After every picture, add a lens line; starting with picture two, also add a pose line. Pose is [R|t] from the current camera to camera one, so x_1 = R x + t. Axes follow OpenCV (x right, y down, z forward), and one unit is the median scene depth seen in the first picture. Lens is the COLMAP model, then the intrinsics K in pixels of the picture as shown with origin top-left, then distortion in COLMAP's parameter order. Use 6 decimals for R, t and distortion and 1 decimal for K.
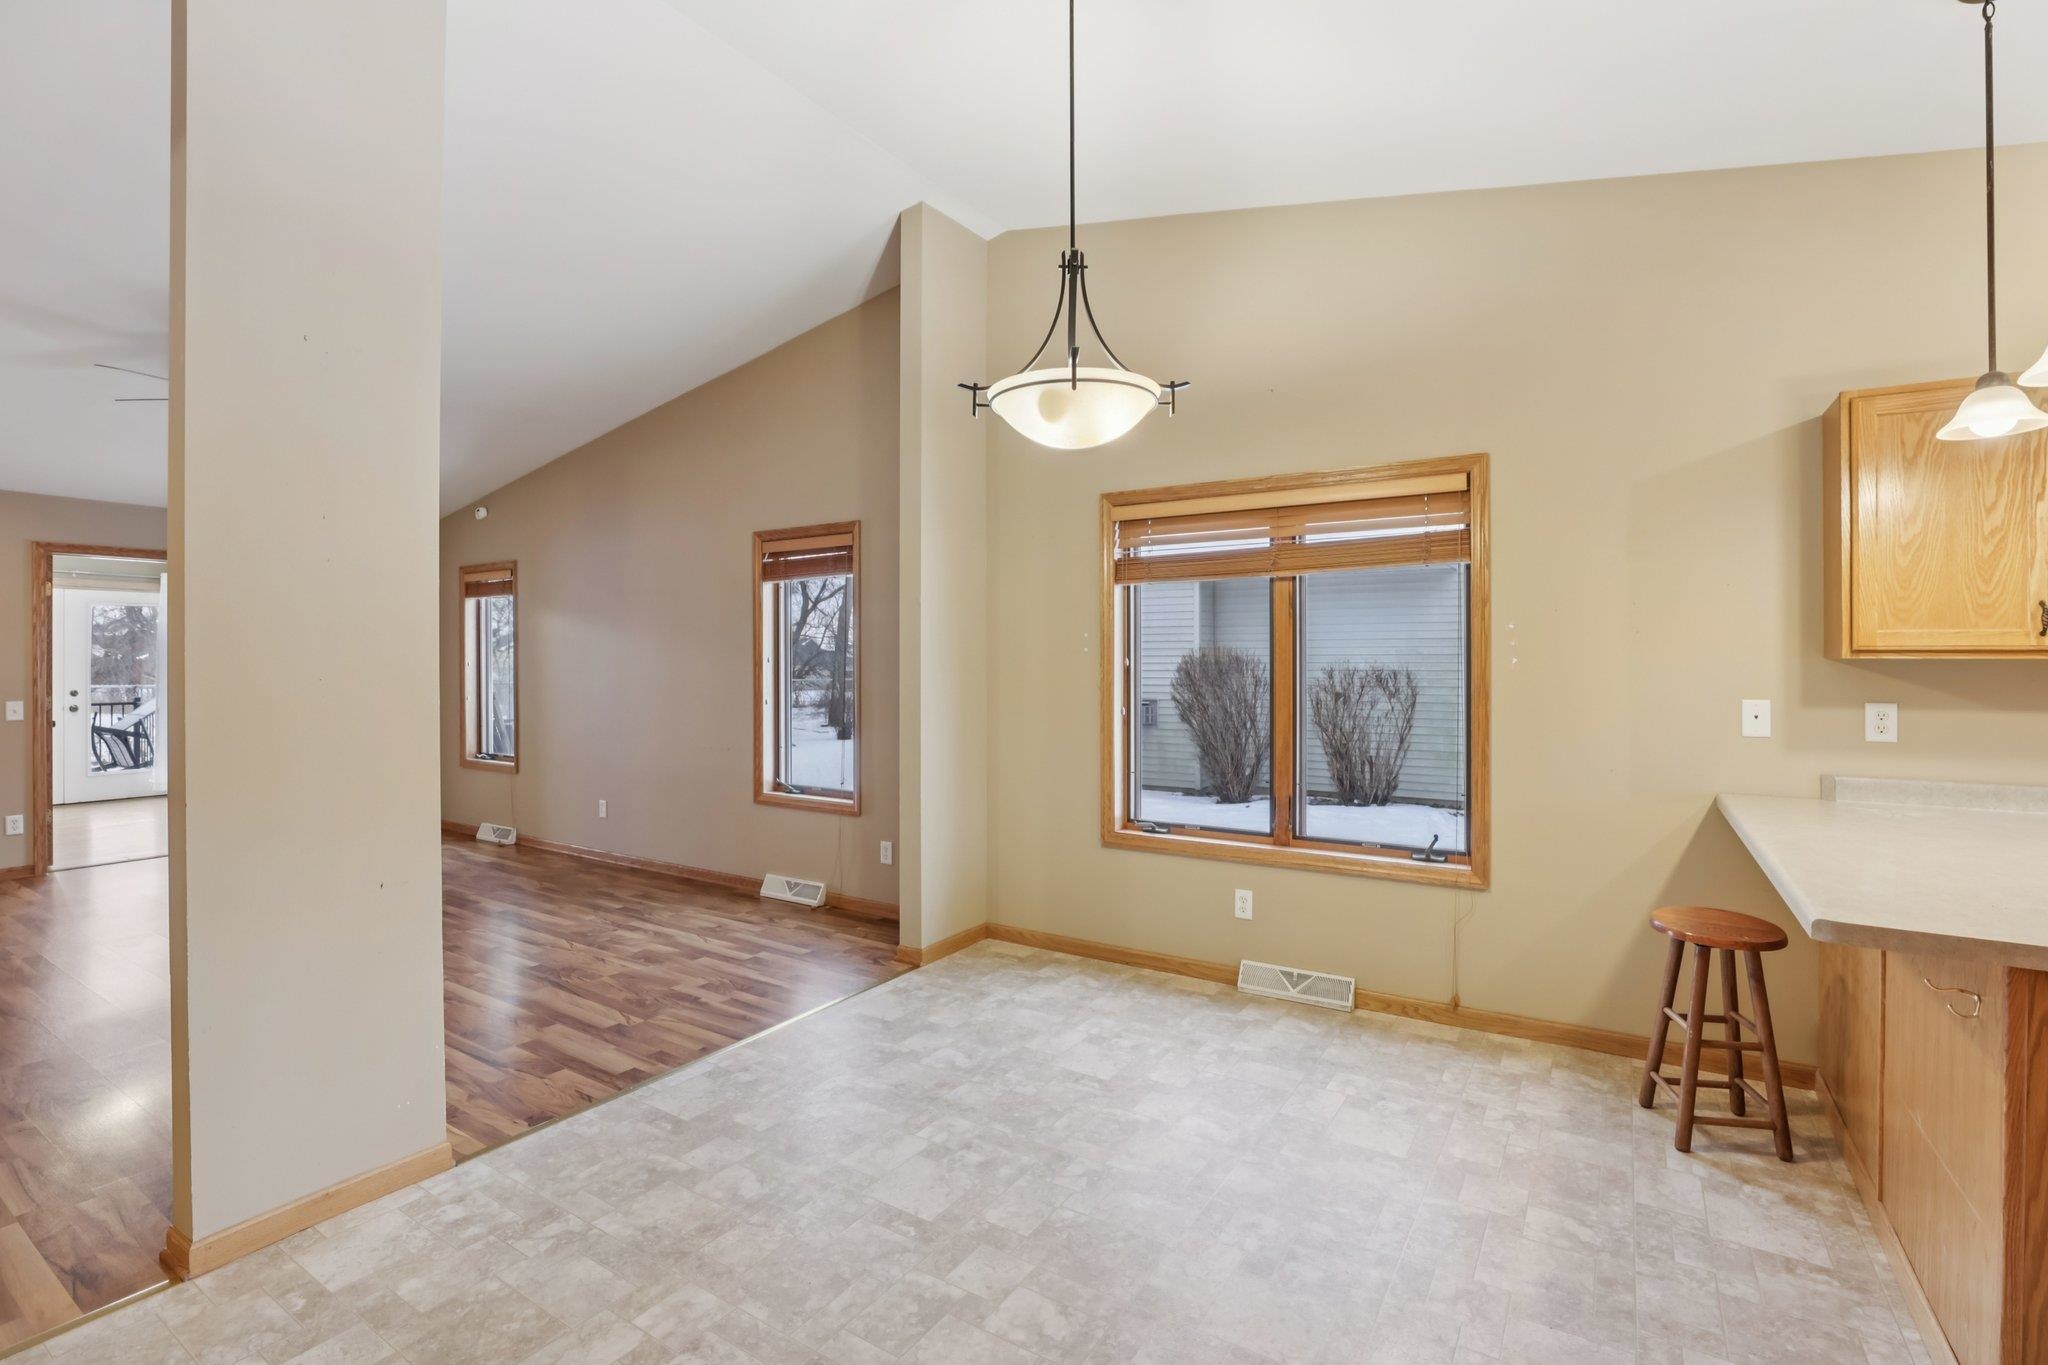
lens RADIAL K [[946.7, 0, 1016.7], [0, 946.7, 655.5], [0, 0, 1]] dist [-0.041873, 0.012222]
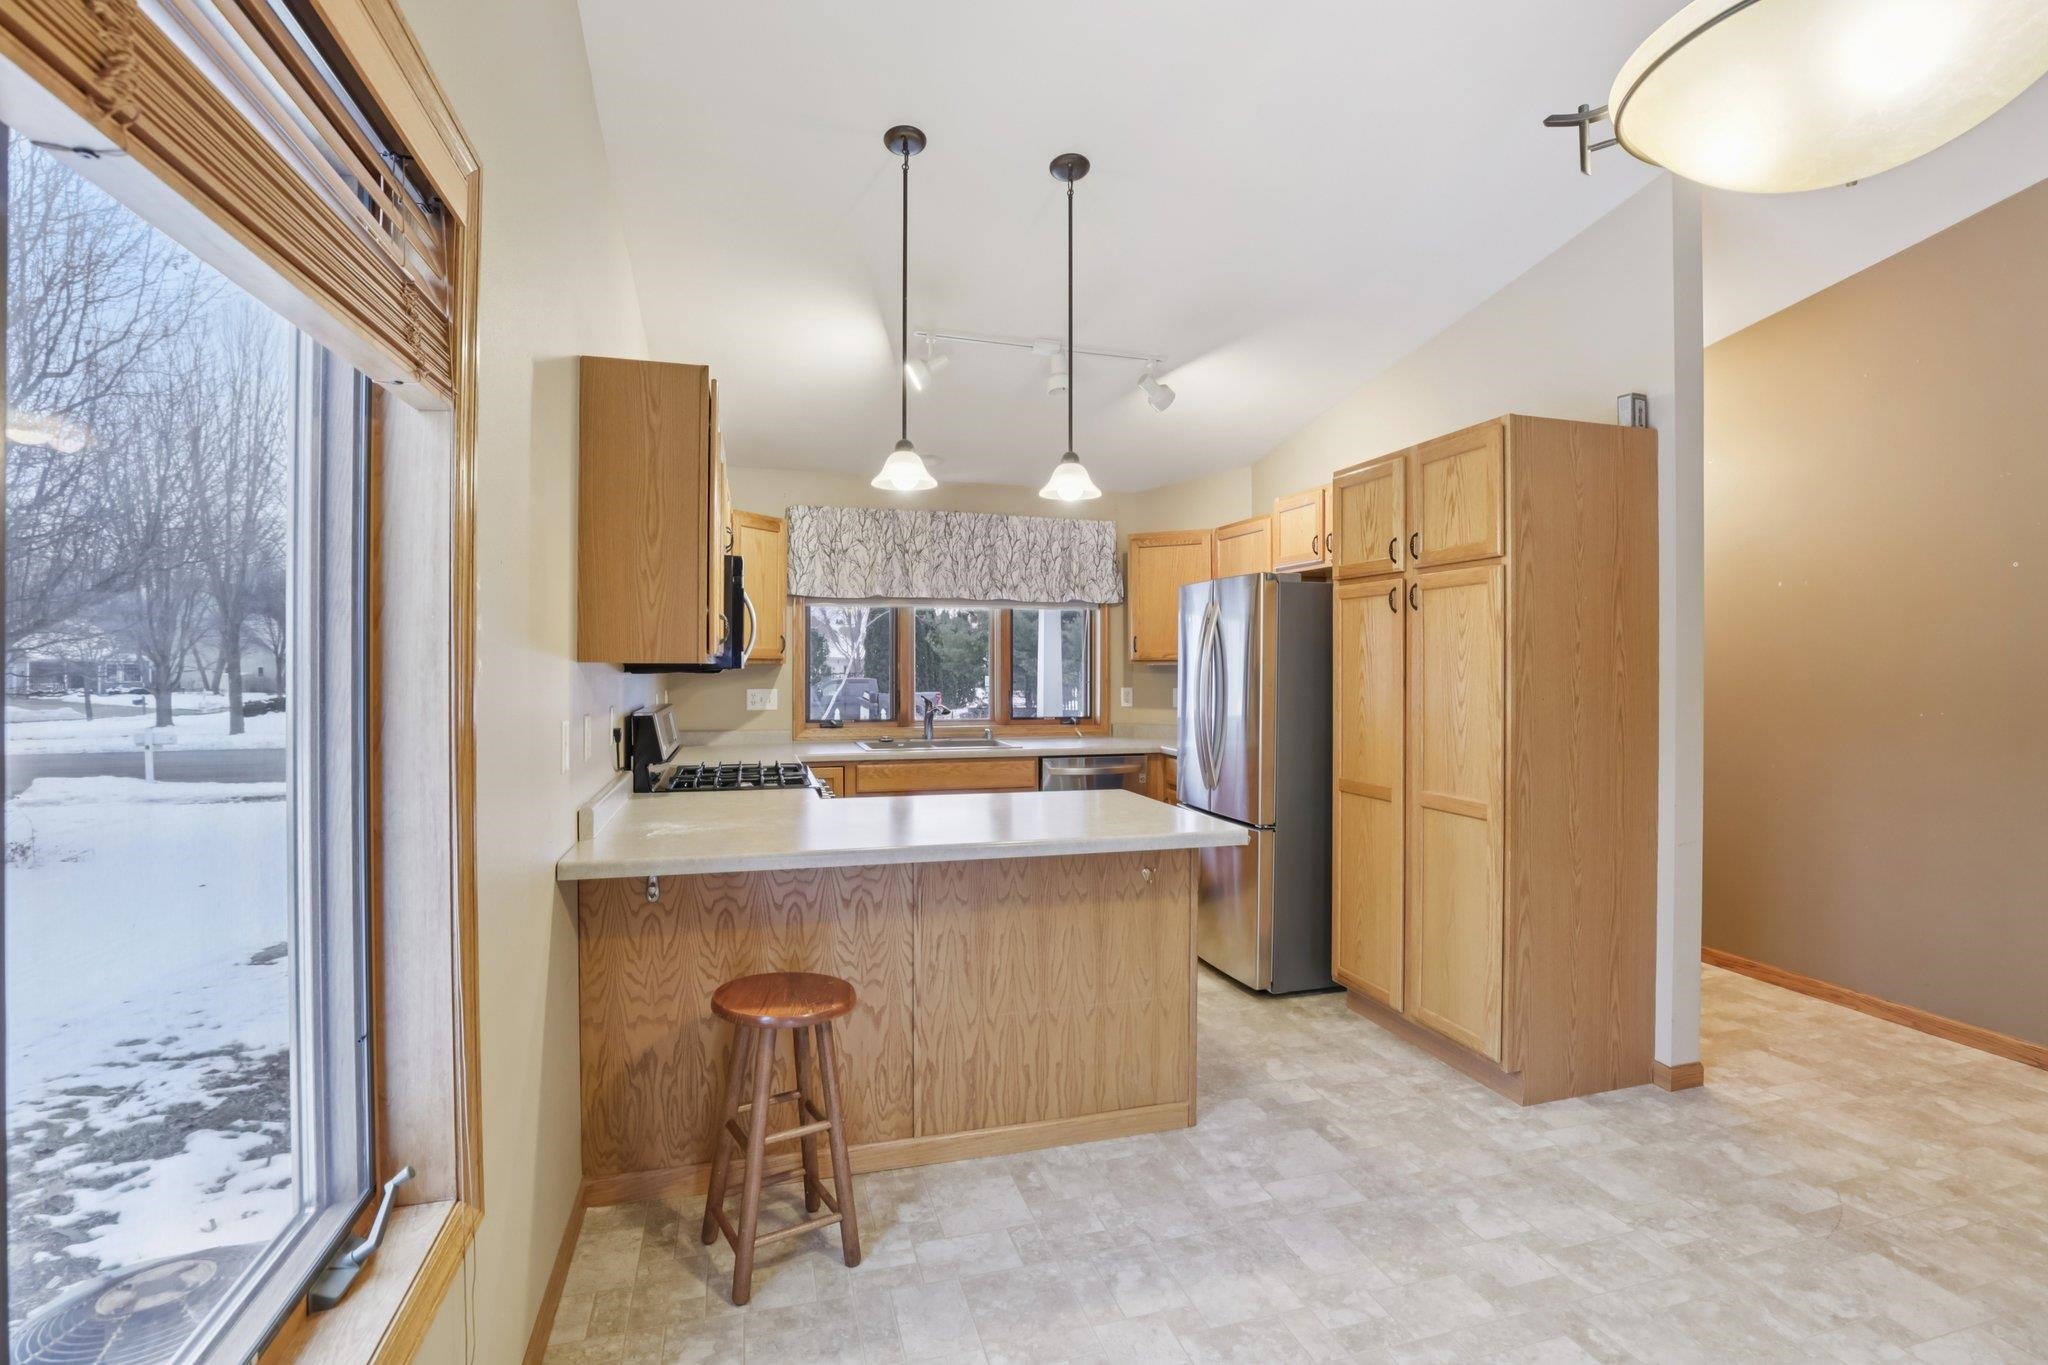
lens RADIAL K [[946.7, 0, 1030.9], [0, 946.7, 662.3], [0, 0, 1]] dist [-0.041873, 0.012222]
pose [[-0.760478, 0.001889, 0.649361, 0.052753], [-0.001917, 0.999985, -0.005154, 0.005205], [-0.649361, -0.005164, -0.760463, 1.248076]]
